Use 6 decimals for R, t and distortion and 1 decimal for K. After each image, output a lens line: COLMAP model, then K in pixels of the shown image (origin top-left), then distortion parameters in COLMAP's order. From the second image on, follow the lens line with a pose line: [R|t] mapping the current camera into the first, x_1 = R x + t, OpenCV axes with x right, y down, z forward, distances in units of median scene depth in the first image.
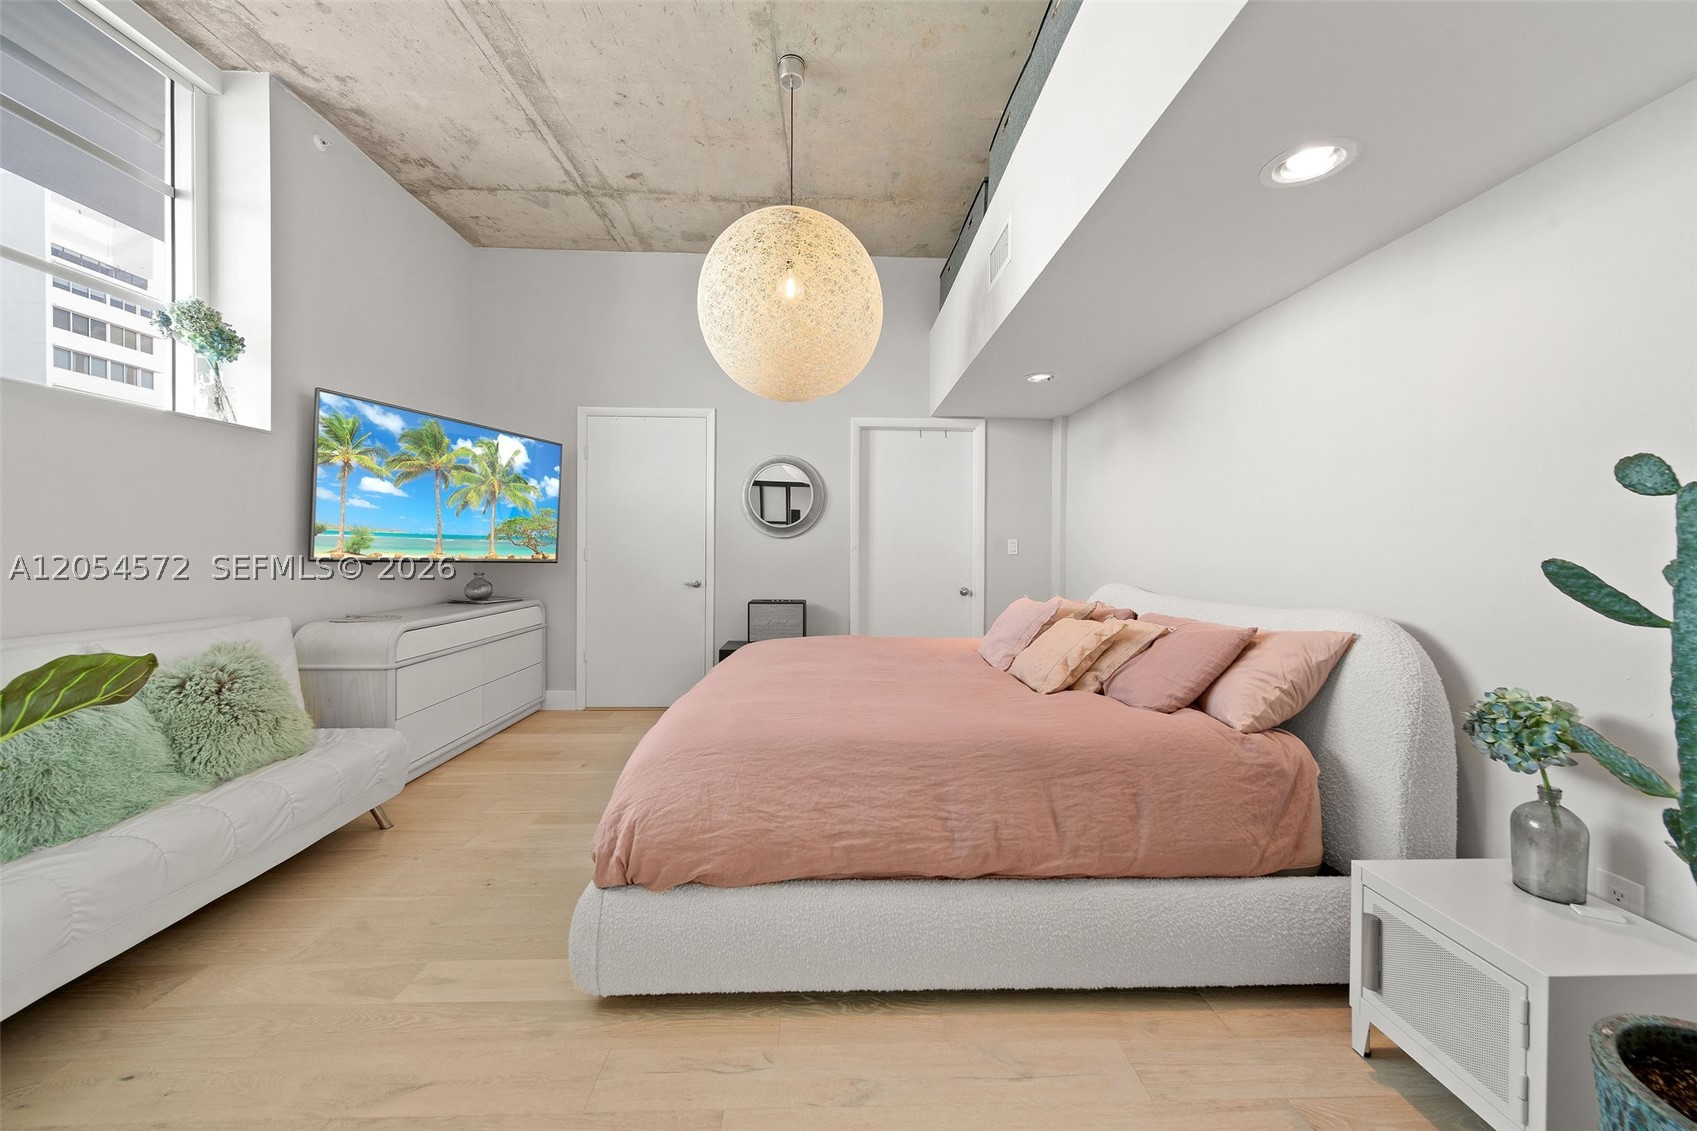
lens RADIAL K [[611.6, 0, 848.5], [0, 611.6, 565.5], [0, 0, 1]] dist [0.000474, 0.000024]
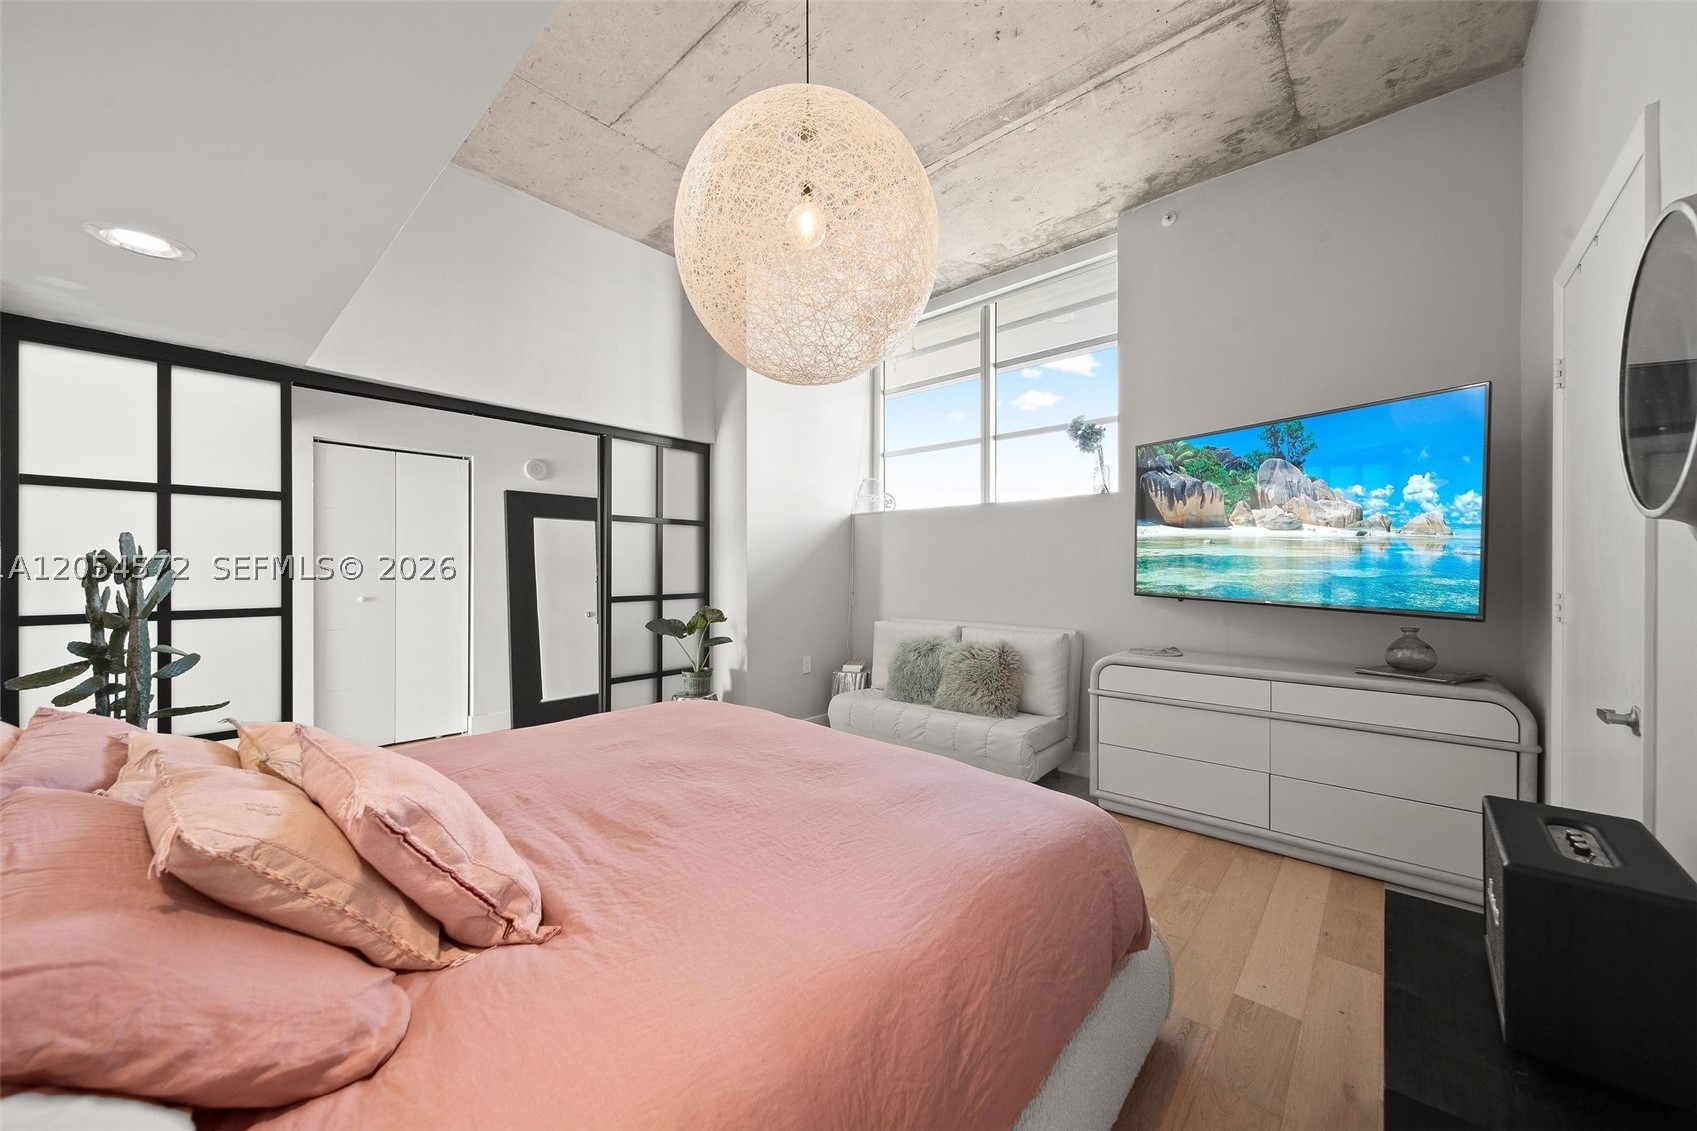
lens RADIAL K [[611.6, 0, 848.5], [0, 611.6, 565.5], [0, 0, 1]] dist [0.000474, 0.000024]
pose [[-0.693976, -0.012301, -0.719893, 0.333649], [-0.028827, 0.999527, 0.010710, -0.055562], [0.719421, 0.028184, -0.694002, 1.366269]]
